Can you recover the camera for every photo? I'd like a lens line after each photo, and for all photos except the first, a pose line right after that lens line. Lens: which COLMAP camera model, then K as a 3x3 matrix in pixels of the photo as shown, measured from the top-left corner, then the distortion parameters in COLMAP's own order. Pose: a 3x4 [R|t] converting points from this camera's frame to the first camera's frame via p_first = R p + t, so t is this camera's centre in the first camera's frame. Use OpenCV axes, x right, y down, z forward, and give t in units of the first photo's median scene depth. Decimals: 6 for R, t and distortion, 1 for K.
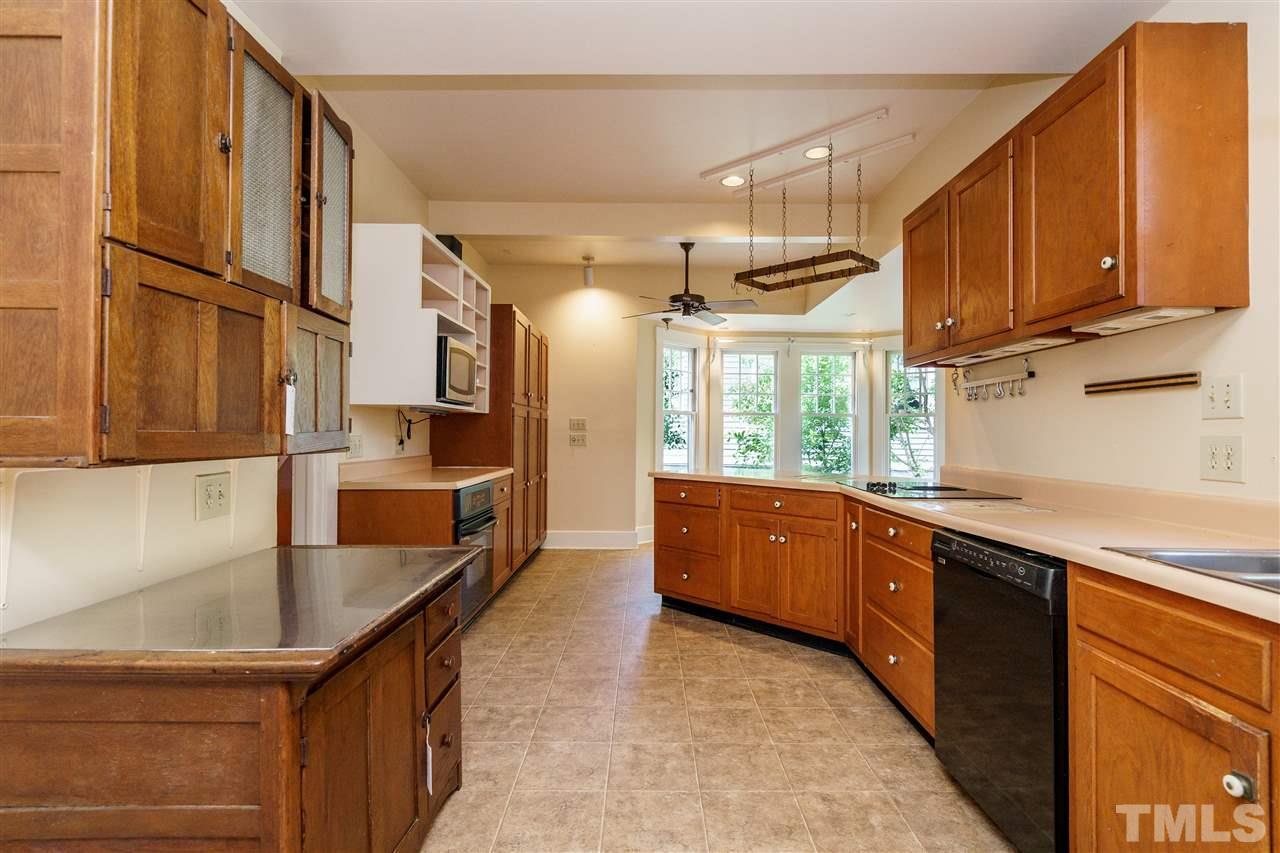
lens RADIAL K [[613.4, 0, 647.3], [0, 613.4, 438.1], [0, 0, 1]] dist [-0.001480, 0.000685]
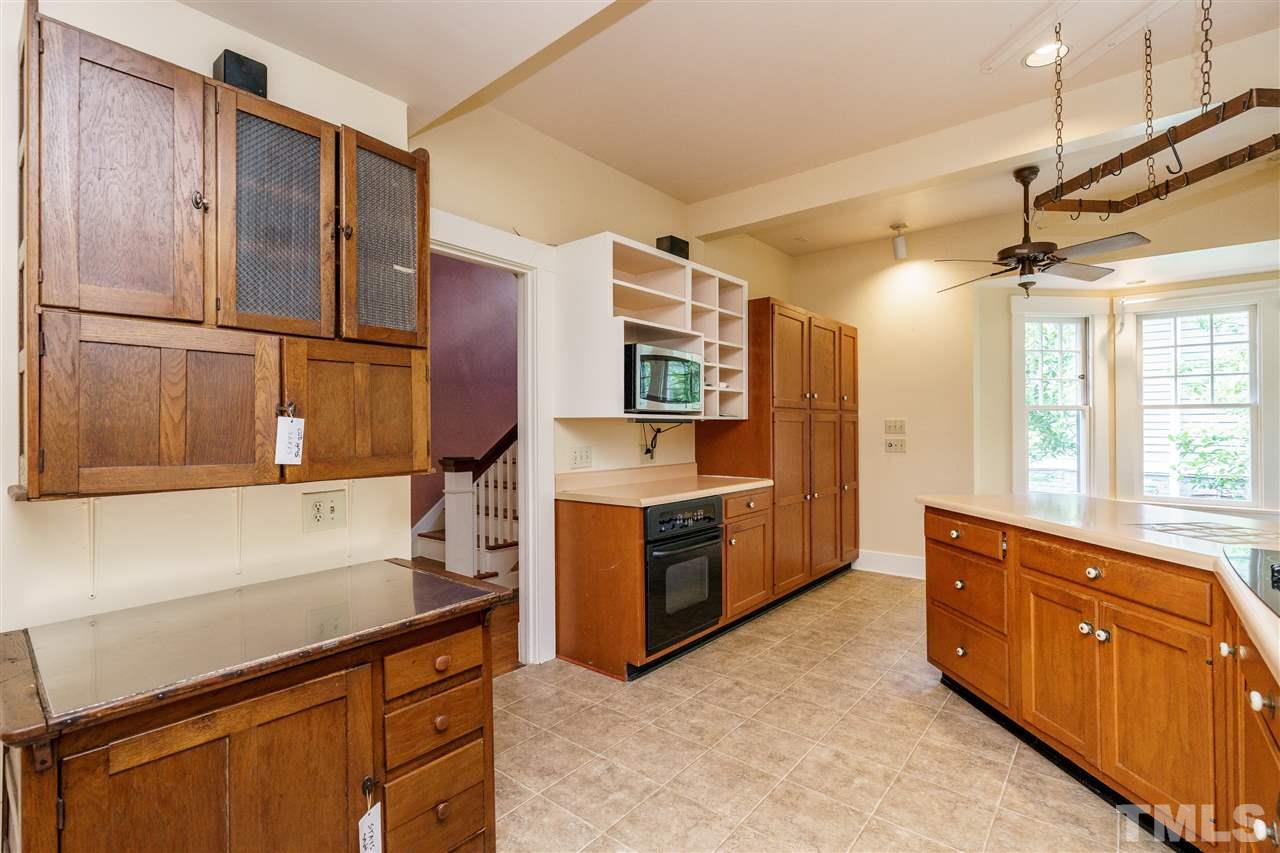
lens RADIAL K [[584.2, 0, 640.0], [0, 584.2, 431.1], [0, 0, 1]] dist [-0.000474, 0.000053]
pose [[0.764866, -0.005471, -0.644166, 0.198869], [0.003507, 0.999984, -0.004329, -0.021212], [0.644180, 0.001052, 0.764873, 0.244969]]
